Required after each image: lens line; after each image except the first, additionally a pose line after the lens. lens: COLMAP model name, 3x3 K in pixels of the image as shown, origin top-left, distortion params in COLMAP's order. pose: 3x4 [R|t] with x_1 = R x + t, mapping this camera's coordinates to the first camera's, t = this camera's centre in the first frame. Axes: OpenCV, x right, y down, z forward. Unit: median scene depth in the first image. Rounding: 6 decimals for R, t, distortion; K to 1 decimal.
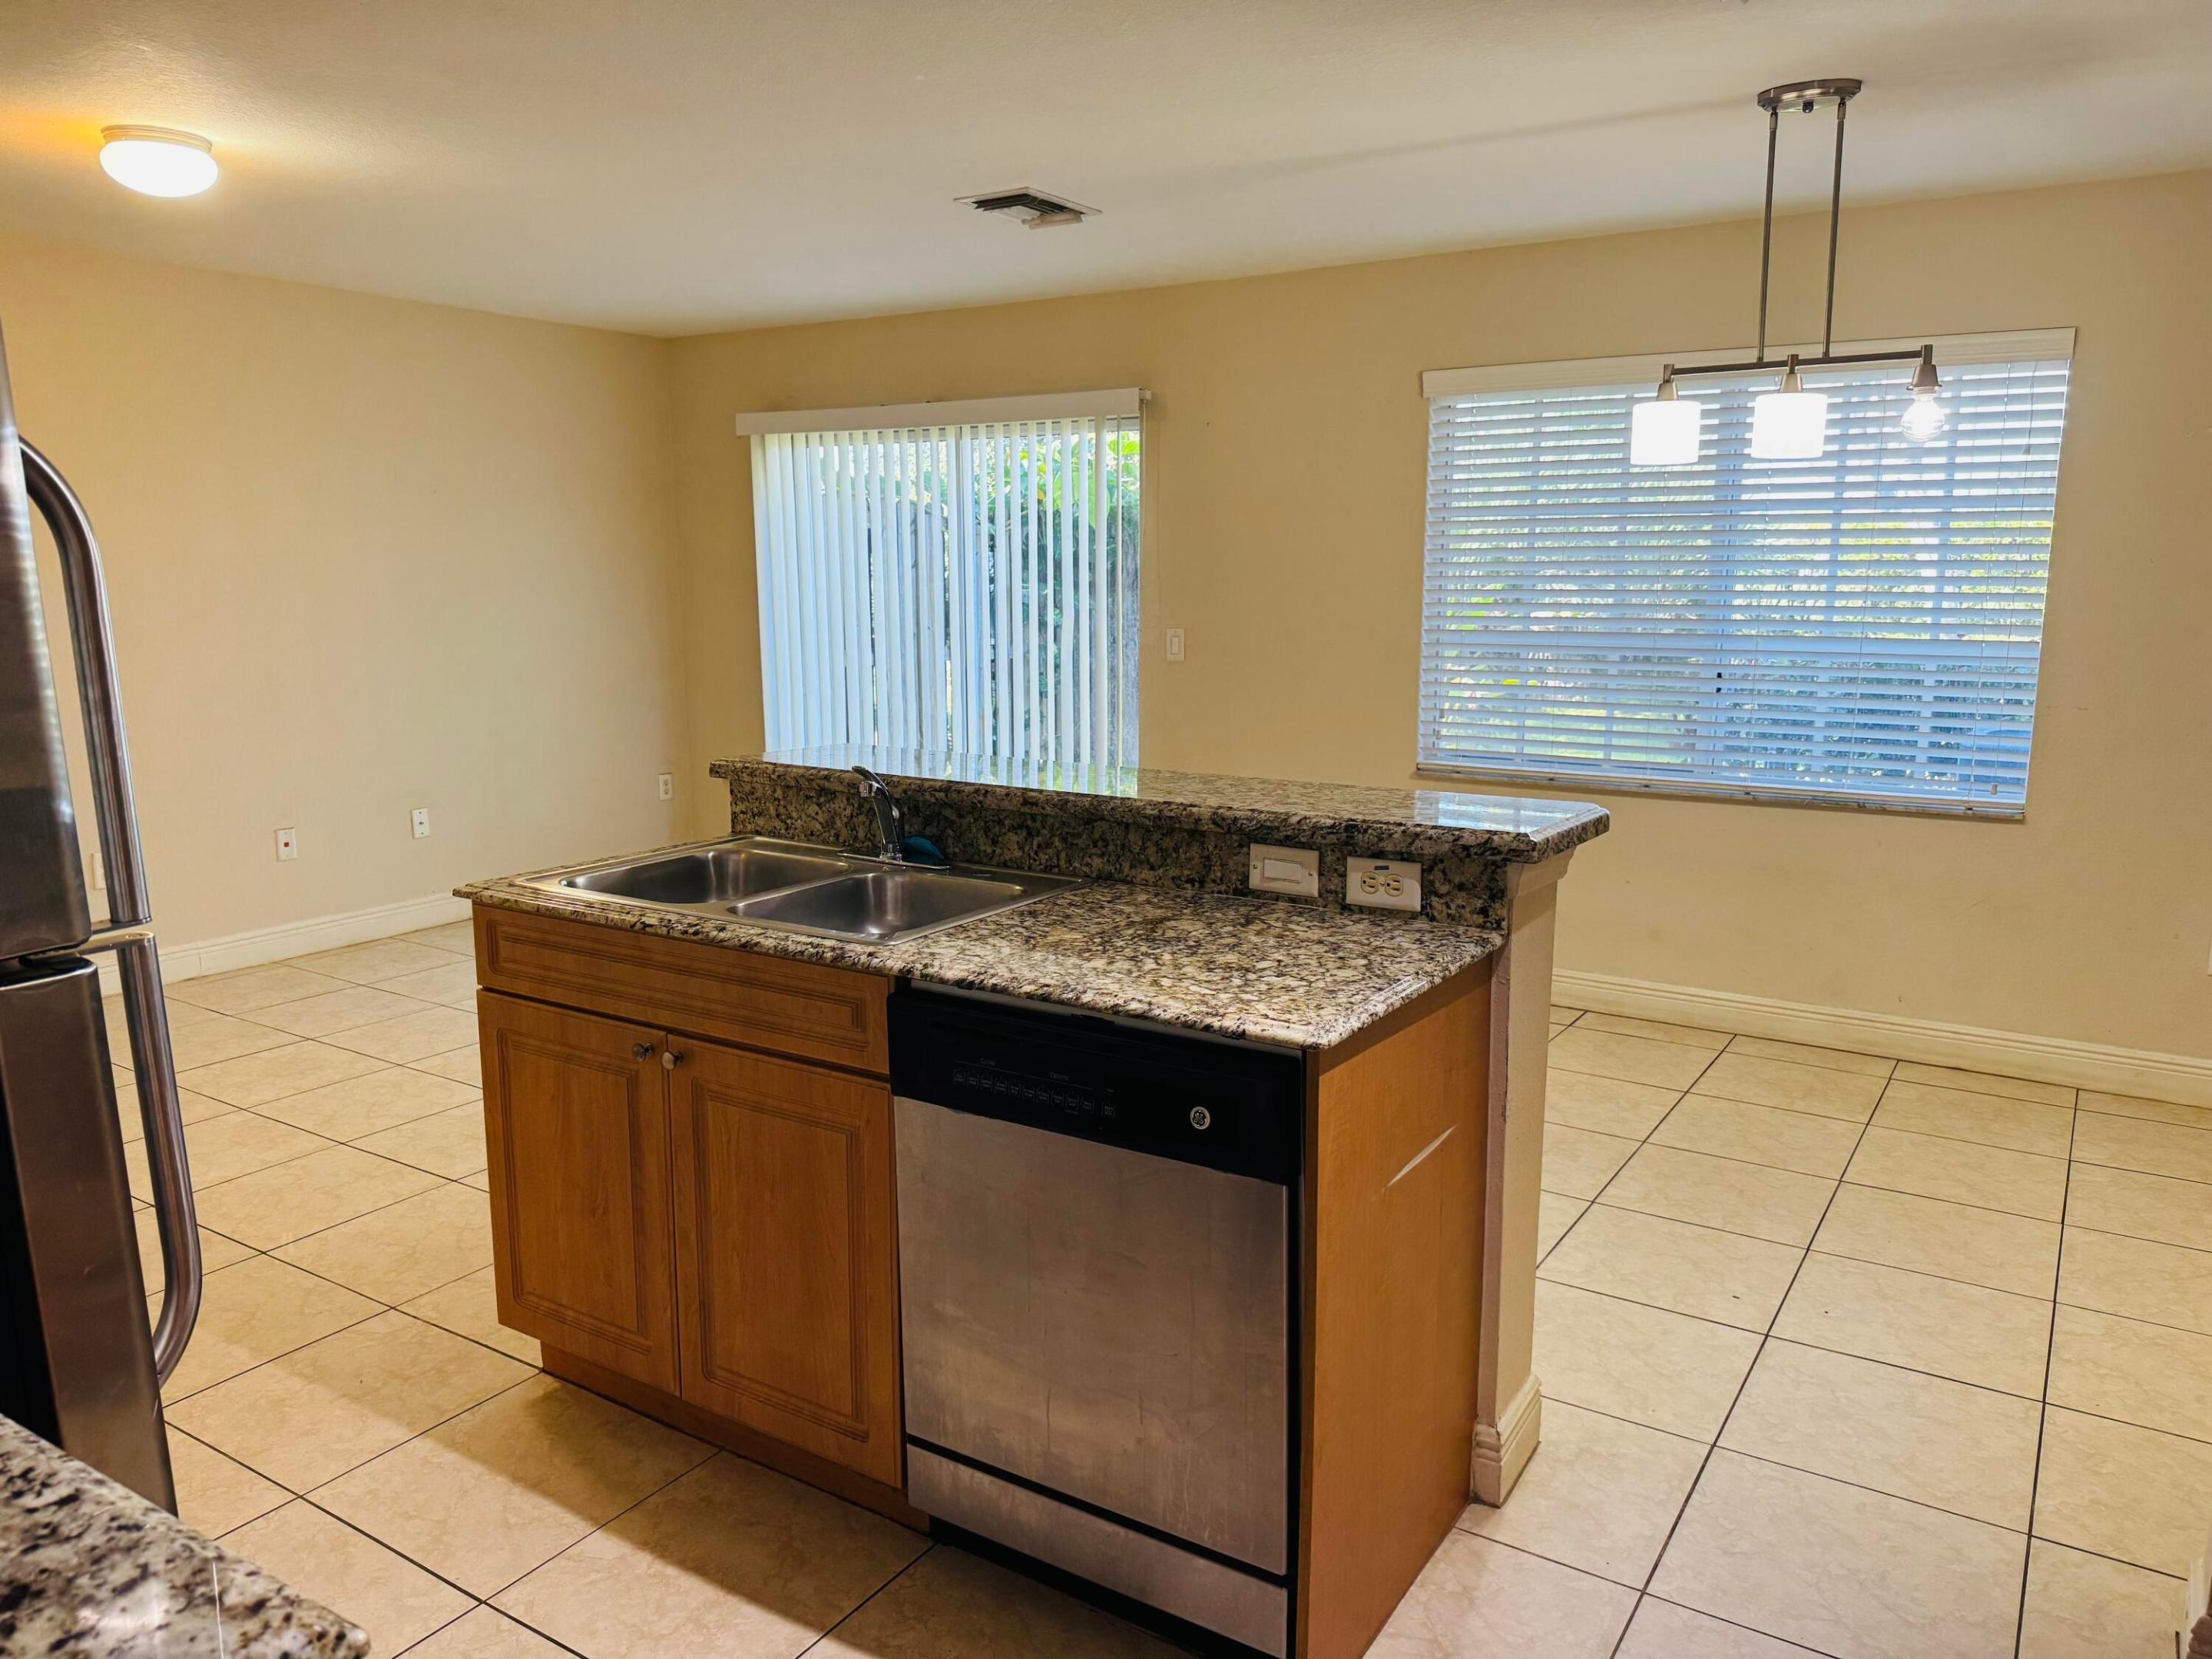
lens RADIAL K [[1537.7, 0, 1112.4], [0, 1537.7, 826.9], [0, 0, 1]] dist [0.103360, -0.155466]
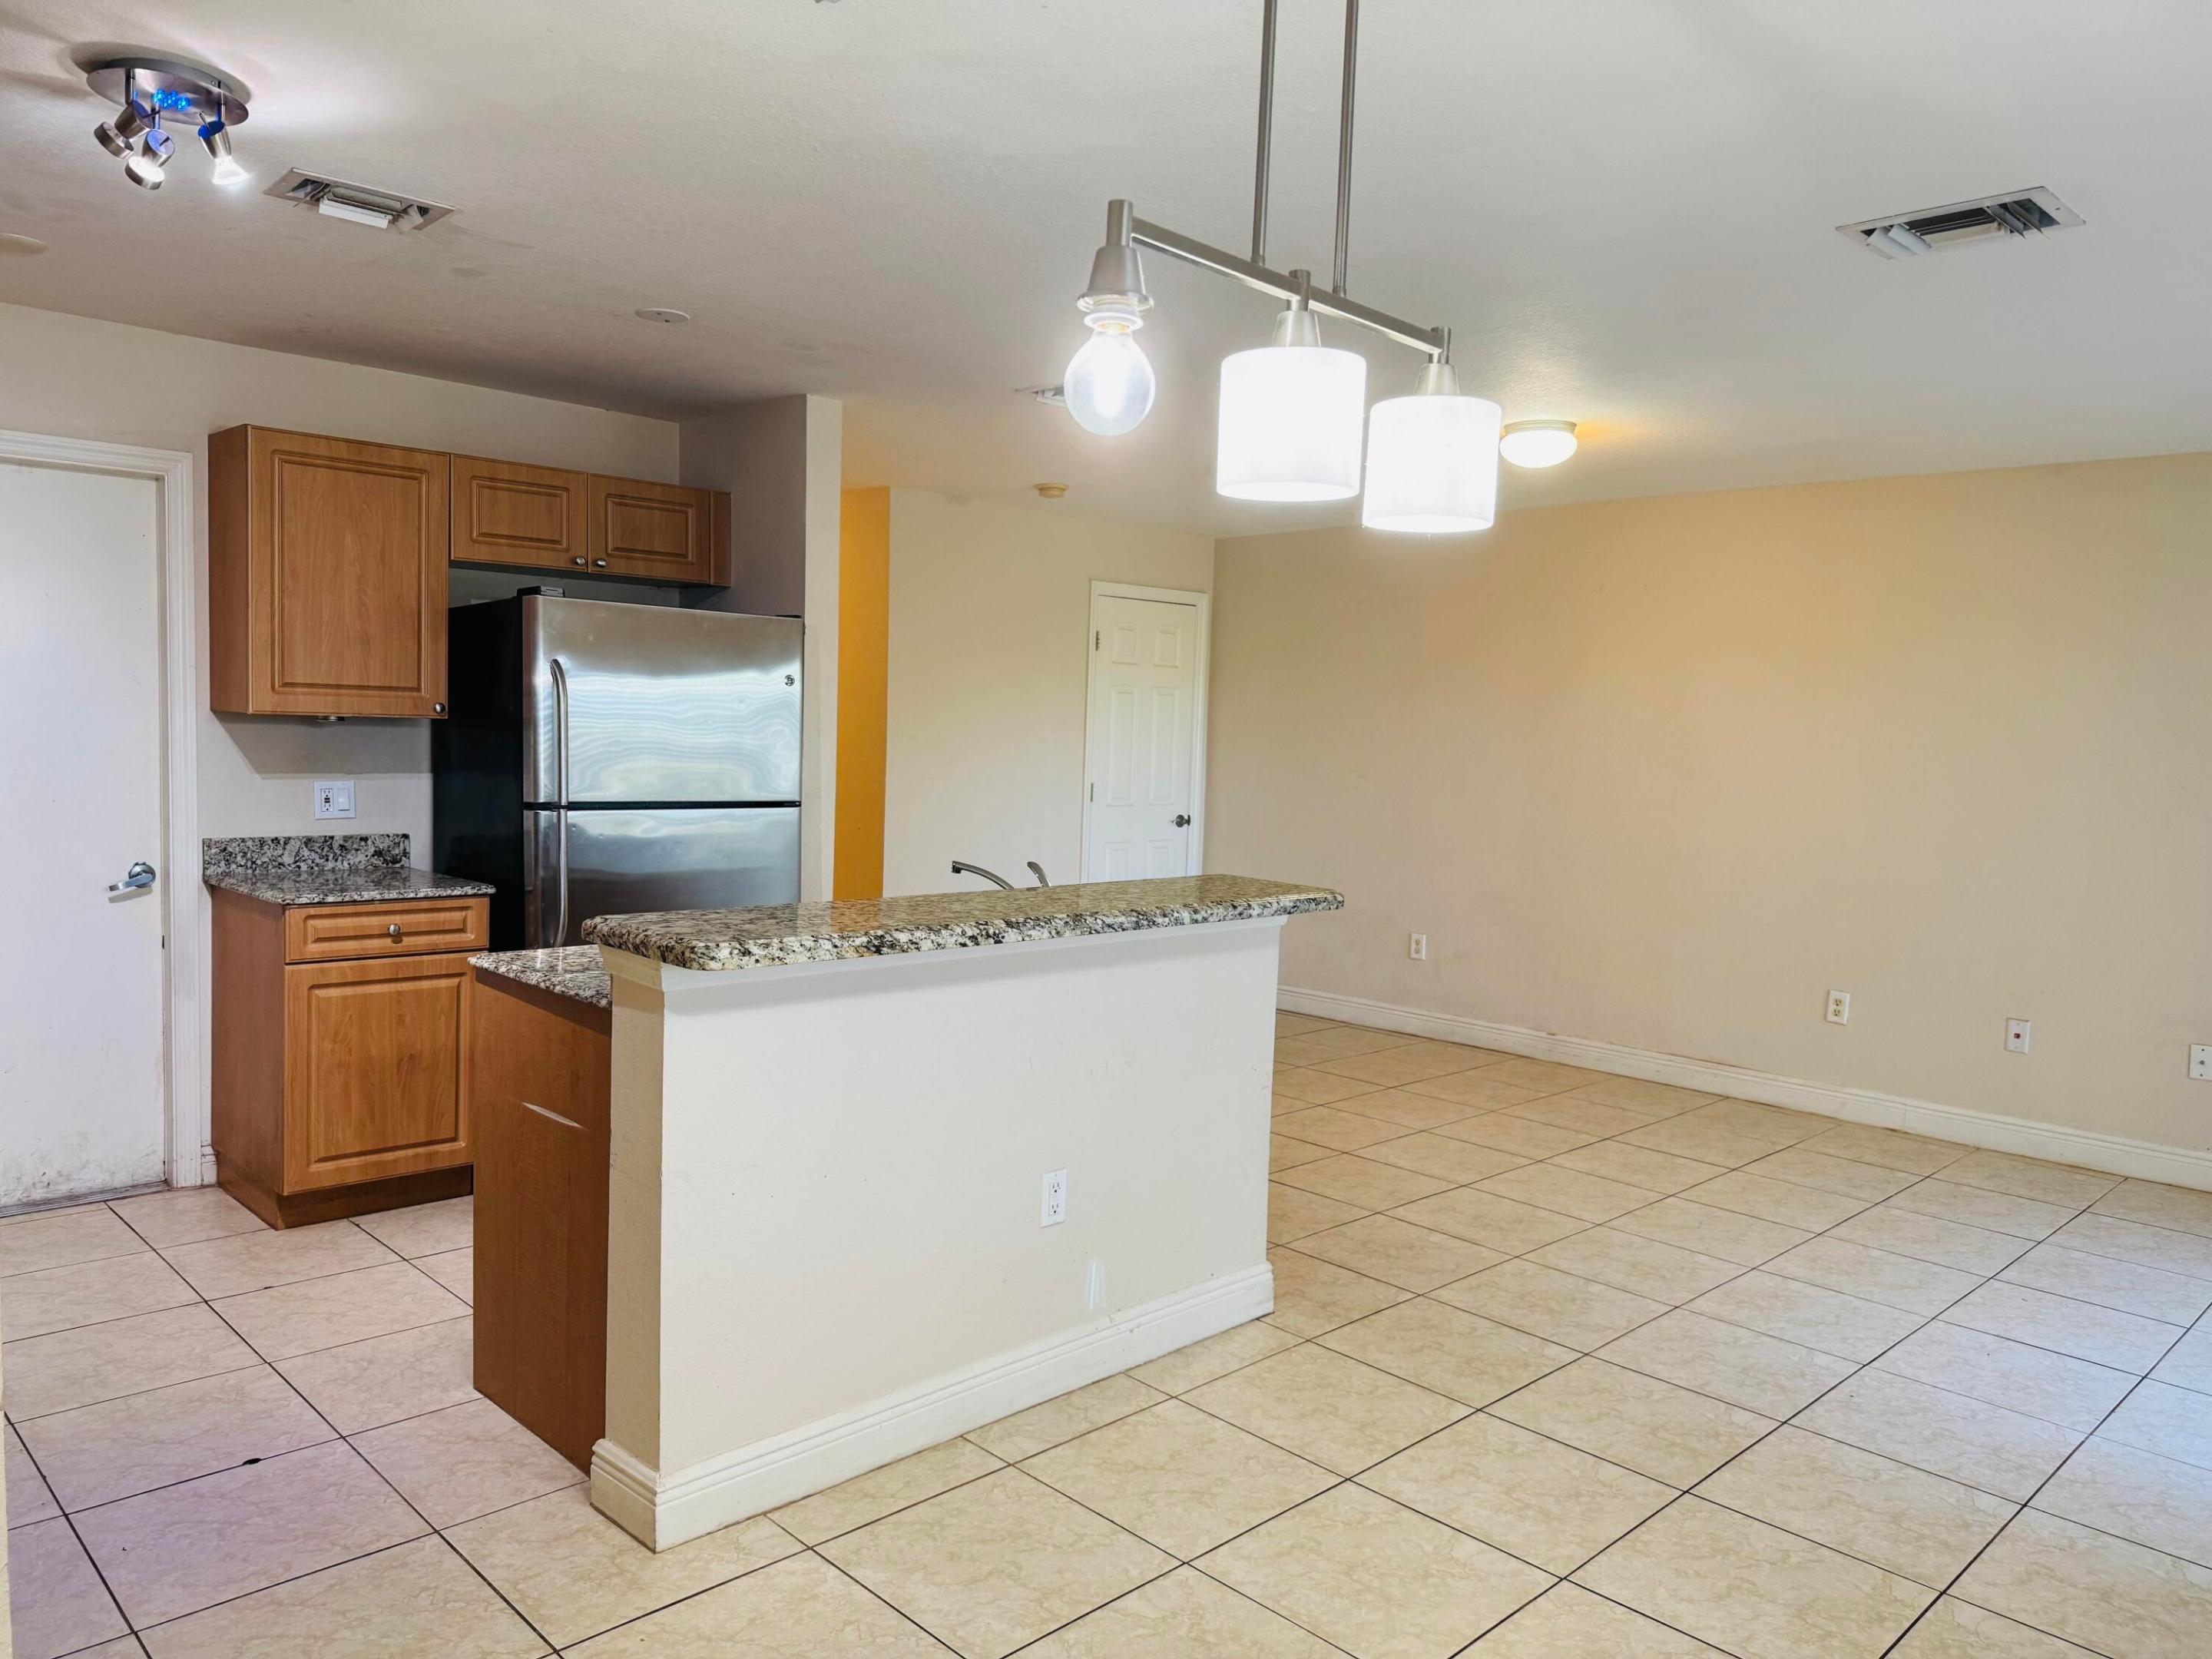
lens RADIAL K [[1537.7, 0, 1112.4], [0, 1537.7, 826.9], [0, 0, 1]] dist [0.103360, -0.155466]
pose [[-0.222577, 0.055739, -0.973320, 0.921999], [-0.194572, 0.975739, 0.100371, -0.179327], [0.955302, 0.211721, -0.206332, 1.113199]]
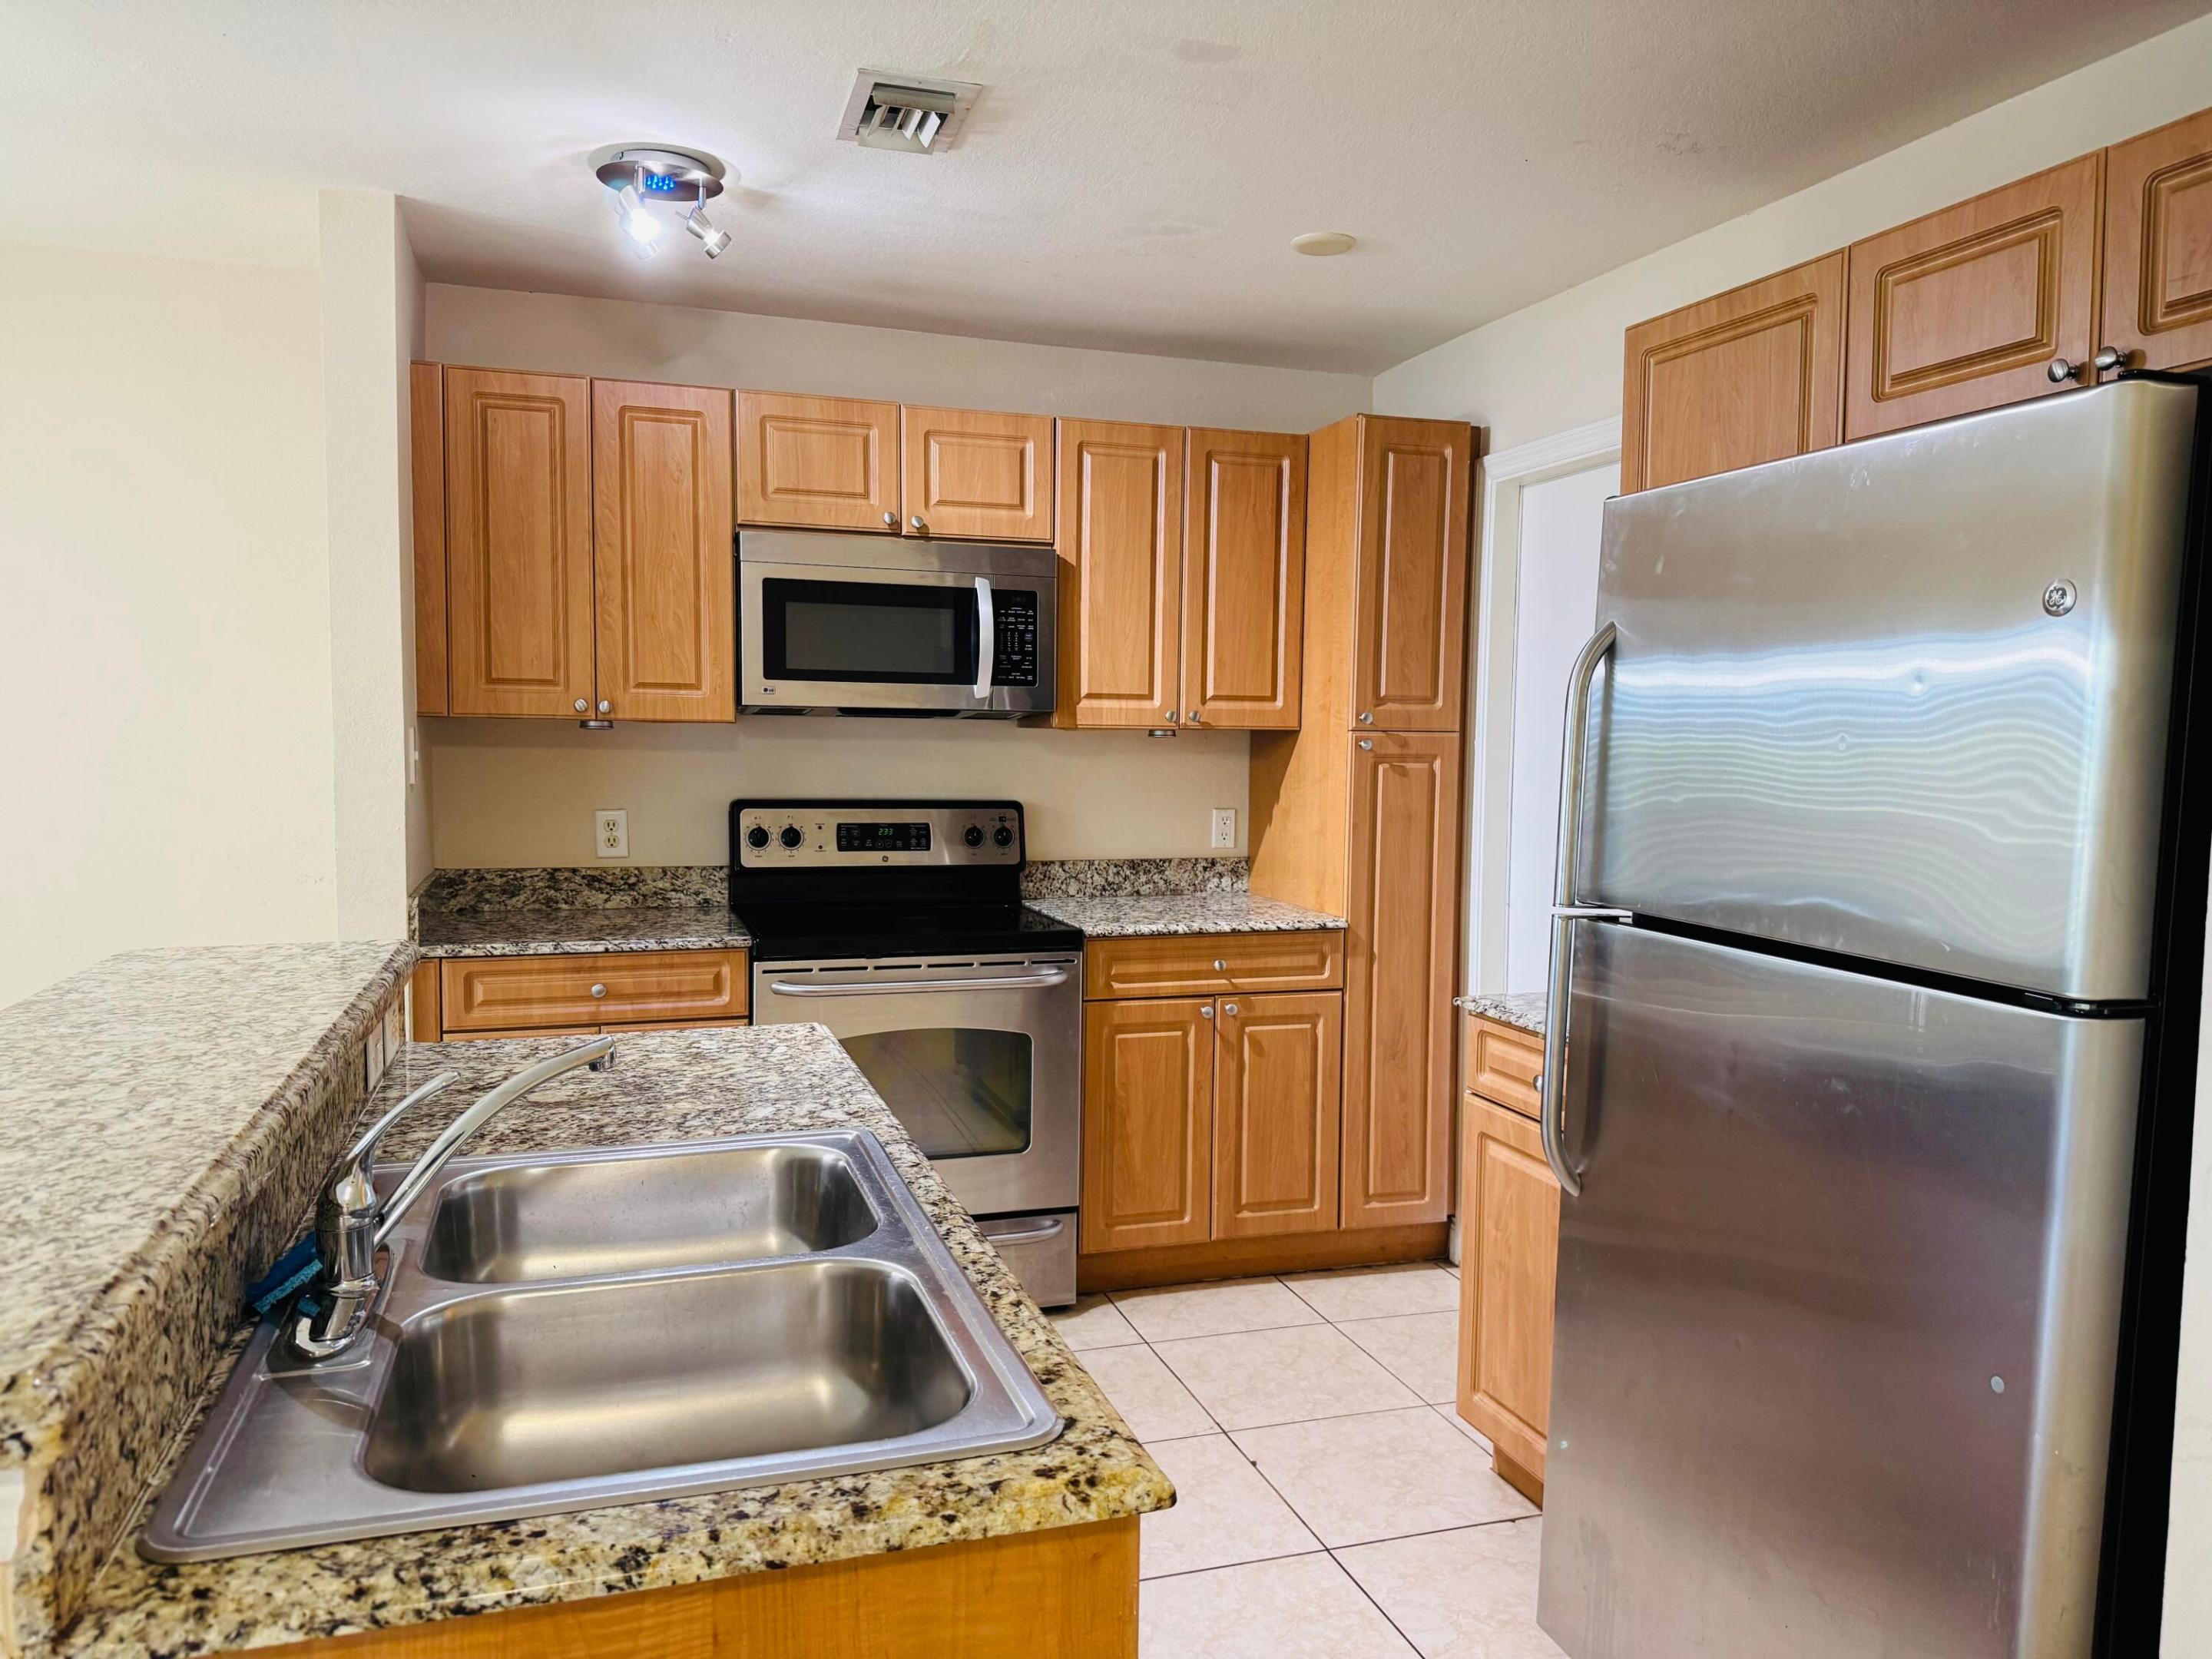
lens RADIAL K [[1537.7, 0, 1112.4], [0, 1537.7, 826.9], [0, 0, 1]] dist [0.103360, -0.155466]
pose [[-0.778443, -0.050622, 0.625671, -0.514100], [0.089368, 0.977652, 0.190289, -0.153174], [-0.621321, 0.204044, -0.756522, 1.013907]]
